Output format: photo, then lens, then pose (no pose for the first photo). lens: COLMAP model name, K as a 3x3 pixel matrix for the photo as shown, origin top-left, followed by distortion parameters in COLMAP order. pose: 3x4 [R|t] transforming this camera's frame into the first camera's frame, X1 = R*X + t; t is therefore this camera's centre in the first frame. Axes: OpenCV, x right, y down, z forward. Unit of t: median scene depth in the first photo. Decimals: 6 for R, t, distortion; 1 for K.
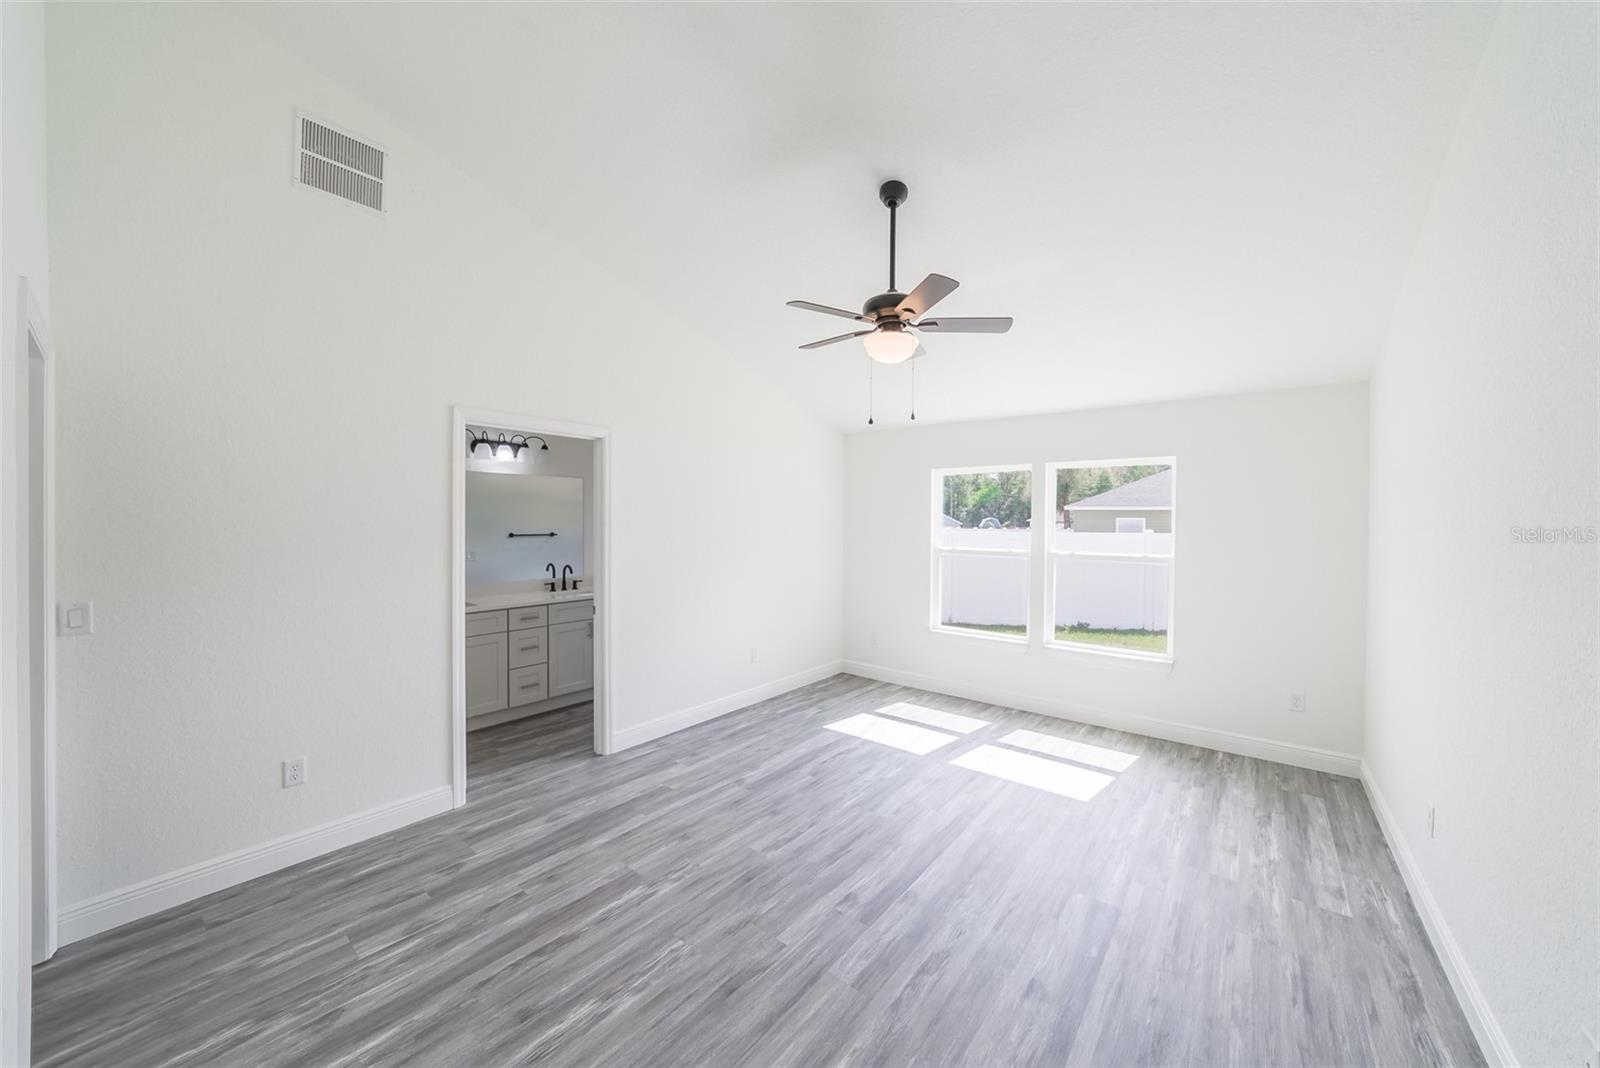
lens RADIAL K [[561.3, 0, 805.3], [0, 561.3, 526.6], [0, 0, 1]] dist [-0.029509, 0.005617]
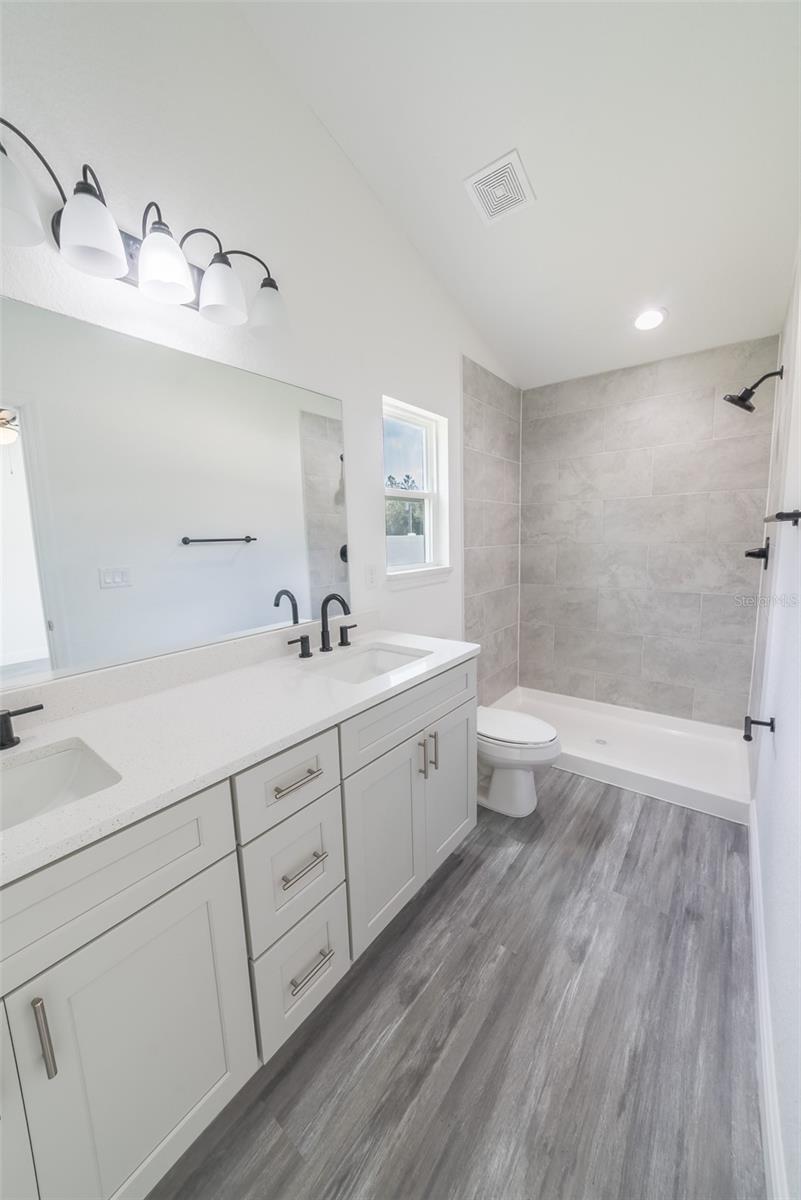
lens RADIAL K [[424.0, 0, 406.4], [0, 424.0, 599.3], [0, 0, 1]] dist [-0.028938, 0.005700]
pose [[0.999284, -0.032862, 0.018772, -0.594038], [0.030022, 0.990320, 0.135520, 0.046184], [-0.023044, -0.134859, 0.990597, 1.064707]]
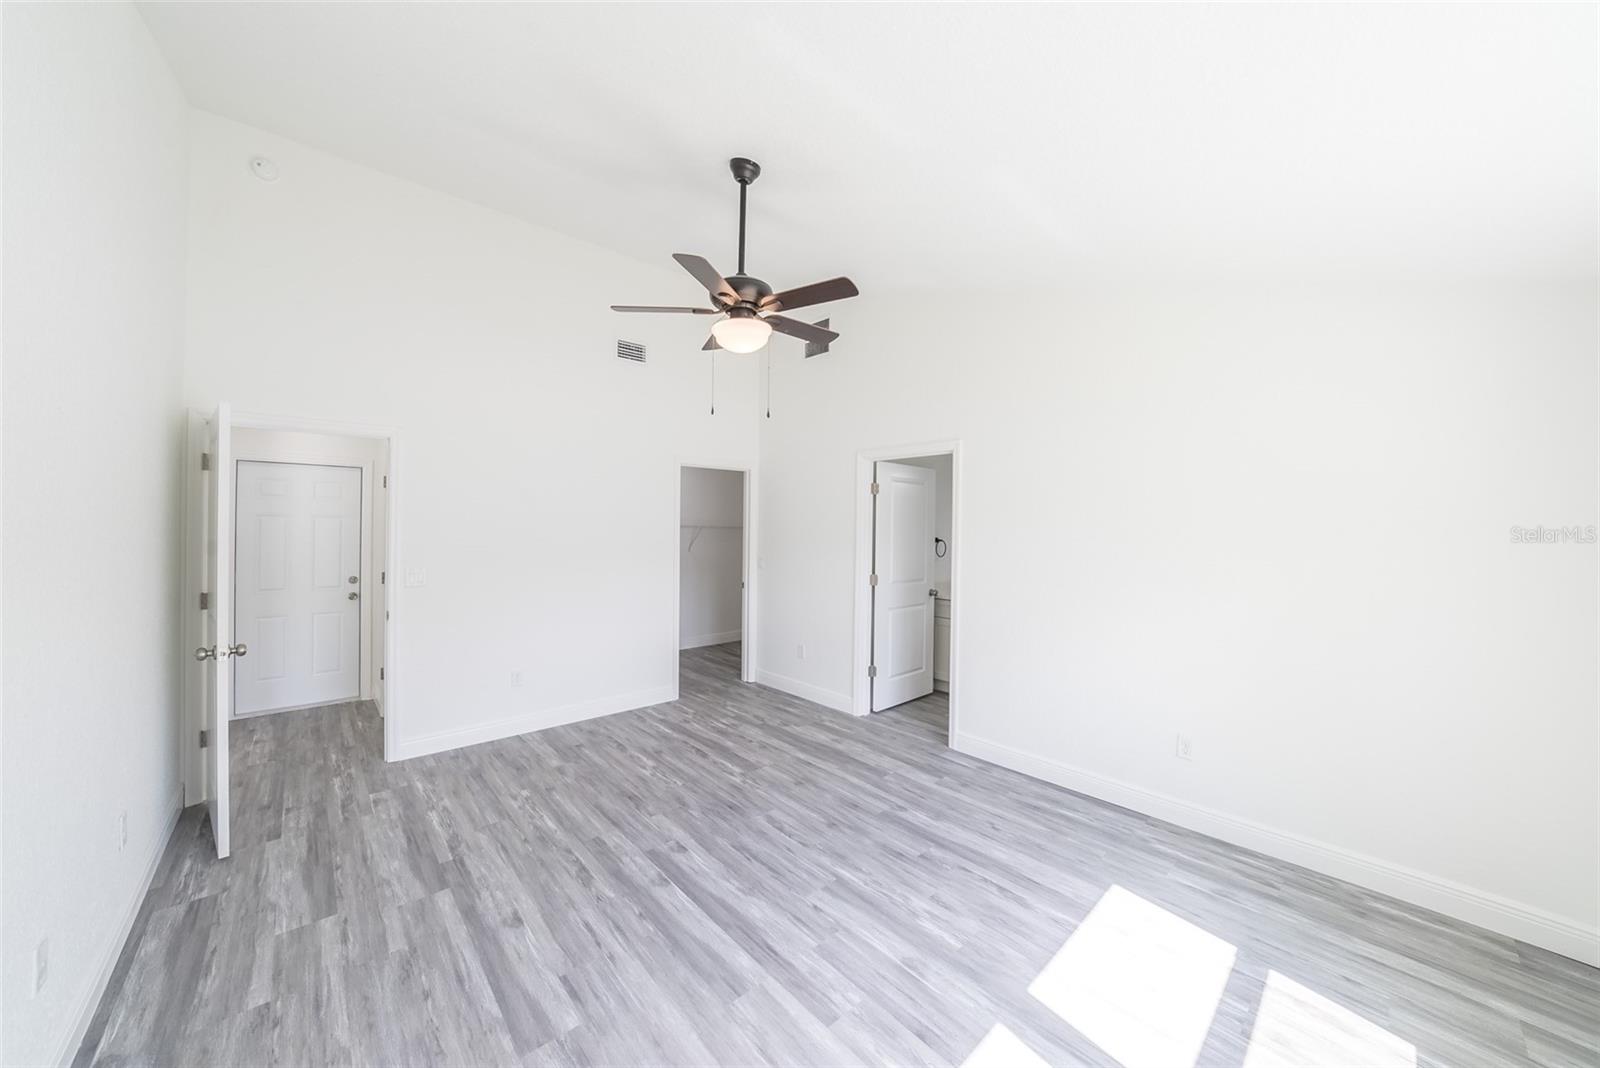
lens RADIAL K [[561.3, 0, 805.3], [0, 561.3, 526.6], [0, 0, 1]] dist [-0.029509, 0.005617]
pose [[-0.146849, -0.004642, -0.989148, 0.847338], [-0.021851, 0.999760, -0.001447, -0.003919], [0.988917, 0.021402, -0.146916, 1.005158]]
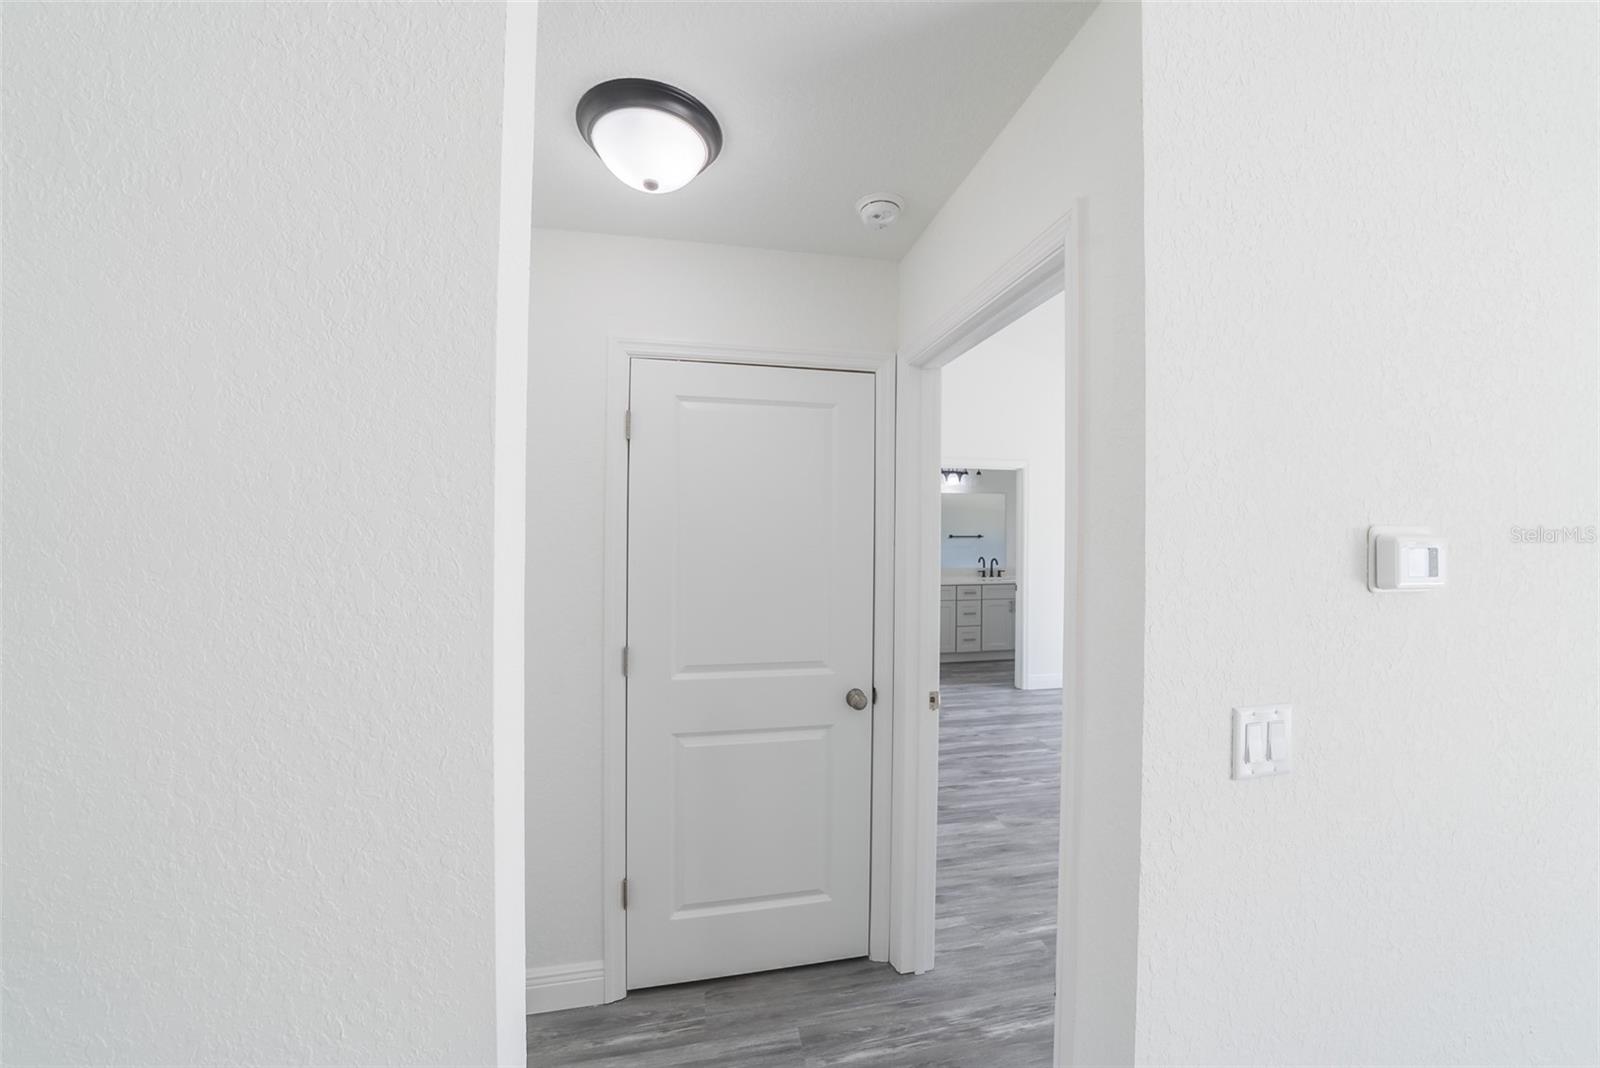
lens RADIAL K [[561.3, 0, 805.3], [0, 561.3, 526.6], [0, 0, 1]] dist [-0.029509, 0.005617]
pose [[0.763581, 0.002063, -0.645709, 0.158547], [-0.008412, 0.999942, -0.006752, 0.007701], [0.645657, 0.010588, 0.763554, -0.527452]]
